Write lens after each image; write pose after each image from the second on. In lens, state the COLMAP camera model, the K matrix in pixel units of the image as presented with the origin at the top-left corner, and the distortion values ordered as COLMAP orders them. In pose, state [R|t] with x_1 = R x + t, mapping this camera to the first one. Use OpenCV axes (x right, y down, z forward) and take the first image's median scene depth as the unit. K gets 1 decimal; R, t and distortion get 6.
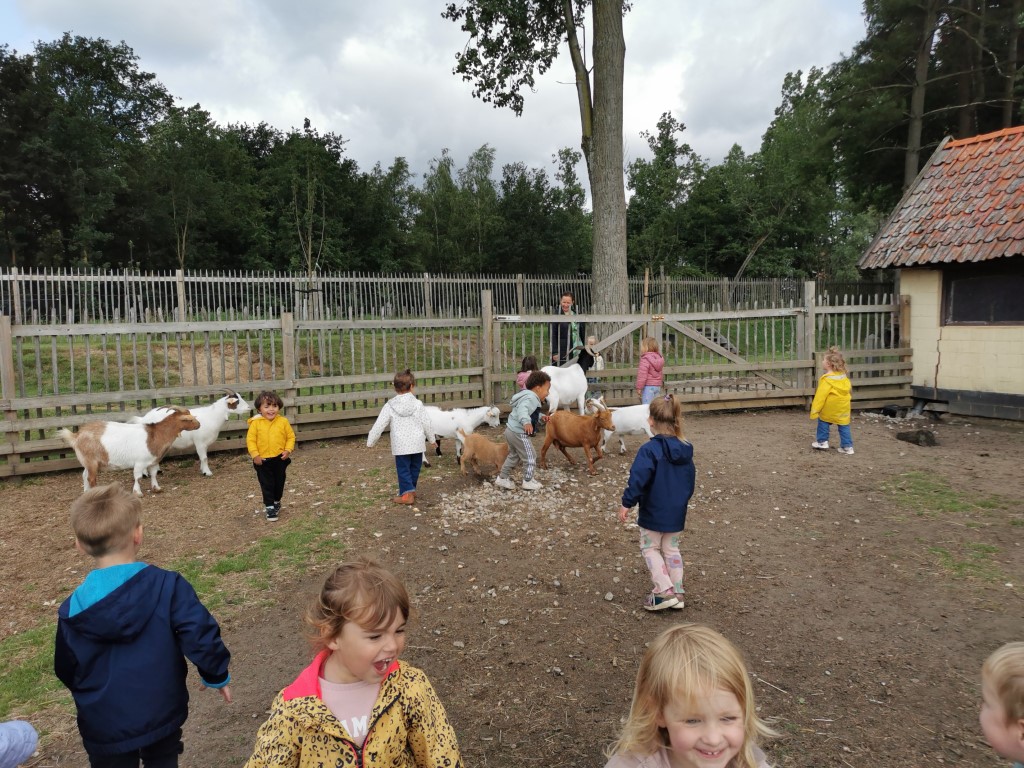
lens RADIAL K [[787.4, 0, 503.4], [0, 787.4, 380.2], [0, 0, 1]] dist [0.043993, -0.027250]
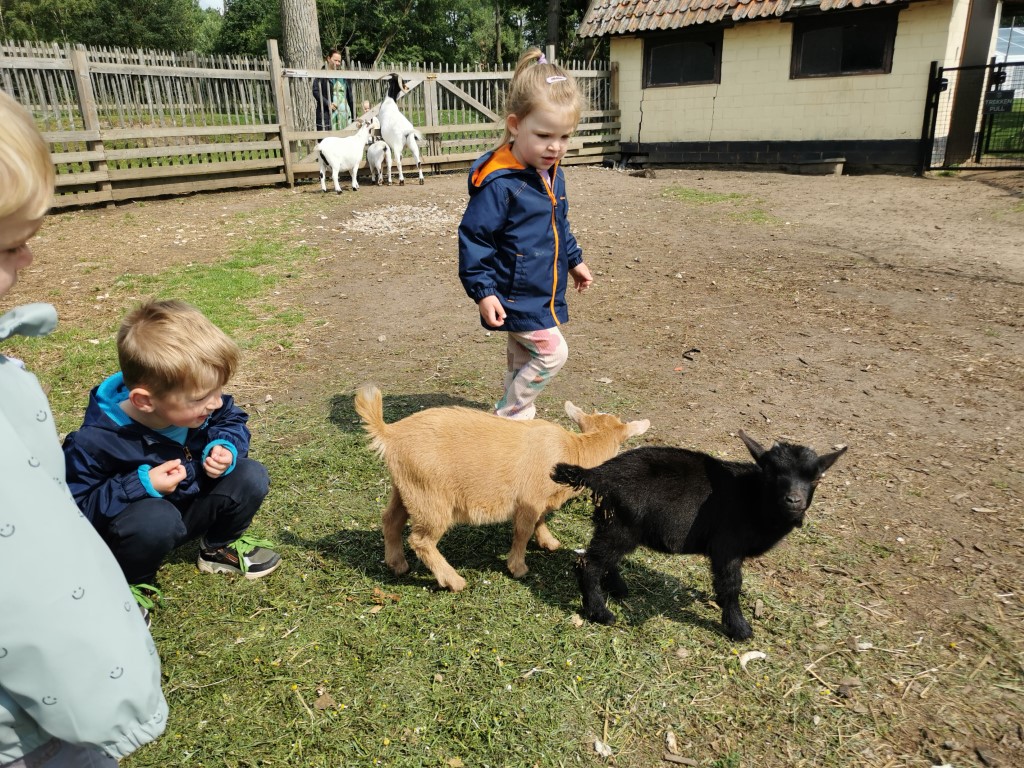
lens RADIAL K [[787.4, 0, 515.5], [0, 787.4, 389.4], [0, 0, 1]] dist [0.043993, -0.027250]
pose [[0.888535, -0.157231, 0.431028, -0.219433], [0.050673, 0.967330, 0.248406, 0.065708], [-0.456003, -0.198876, 0.867473, -0.059504]]
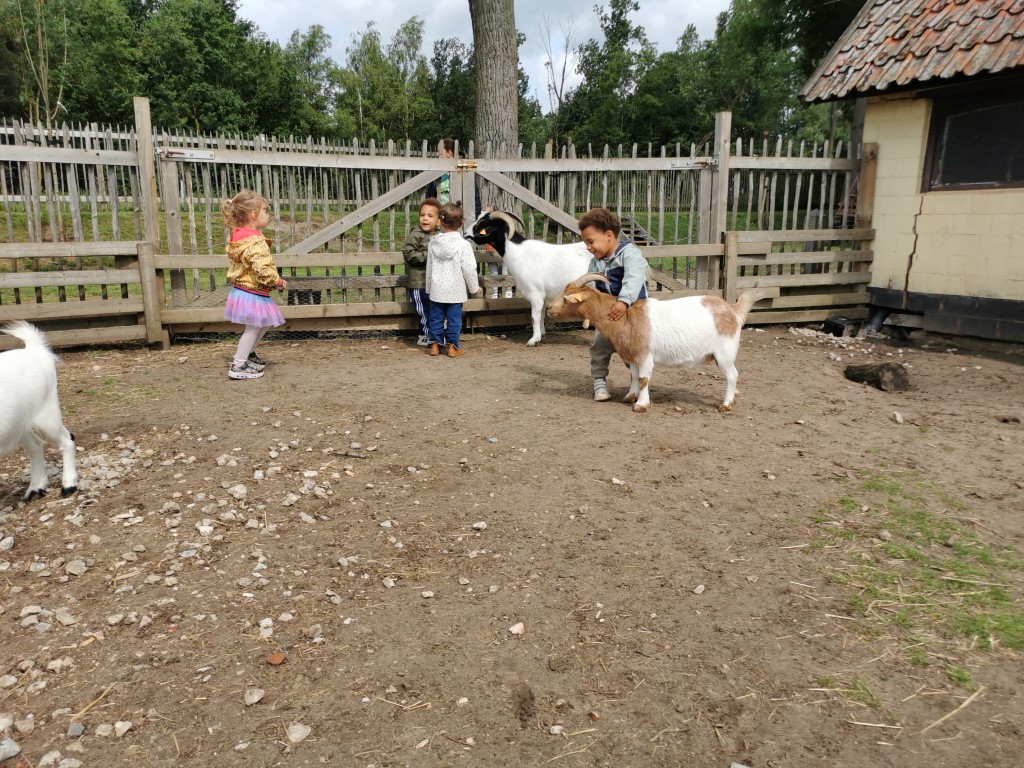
lens RADIAL K [[787.4, 0, 503.7], [0, 787.4, 383.3], [0, 0, 1]] dist [0.043993, -0.027250]
pose [[0.997844, 0.006502, 0.065308, 0.176235], [-0.014735, 0.991873, 0.126378, 0.007275], [-0.063955, -0.127068, 0.989830, 0.372334]]
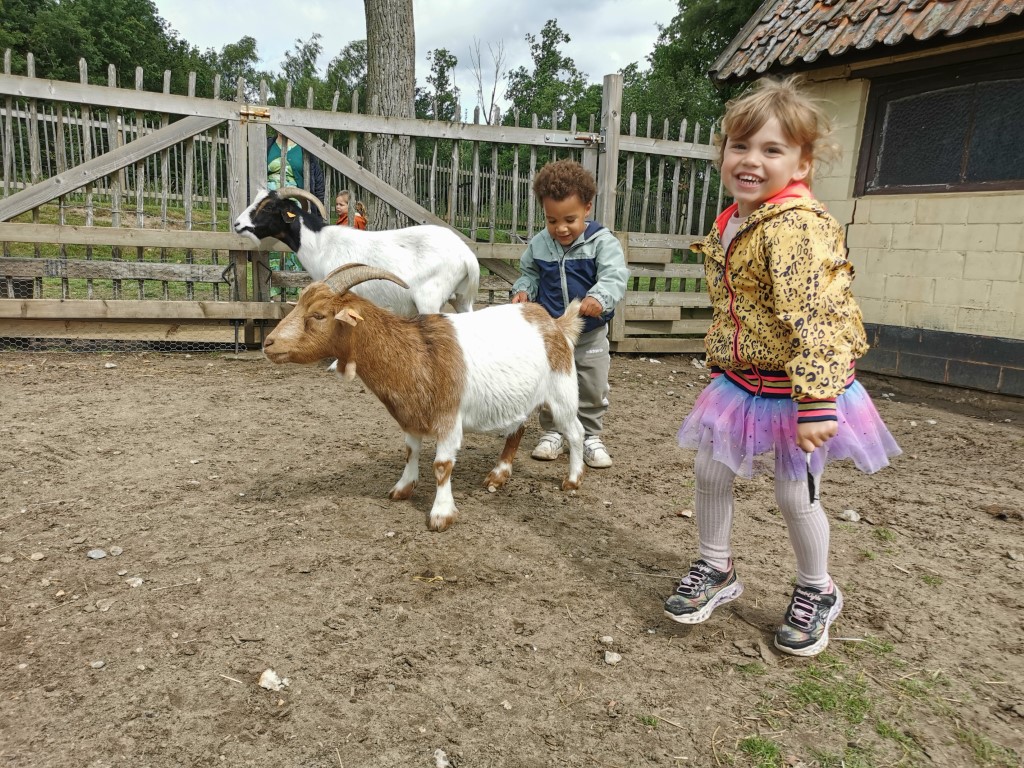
lens RADIAL K [[787.4, 0, 511.4], [0, 787.4, 381.6], [0, 0, 1]] dist [0.043993, -0.027250]
pose [[0.985066, 0.041984, 0.166977, 0.252356], [-0.057606, 0.994288, 0.089844, 0.015991], [-0.162252, -0.098121, 0.981859, 0.522356]]
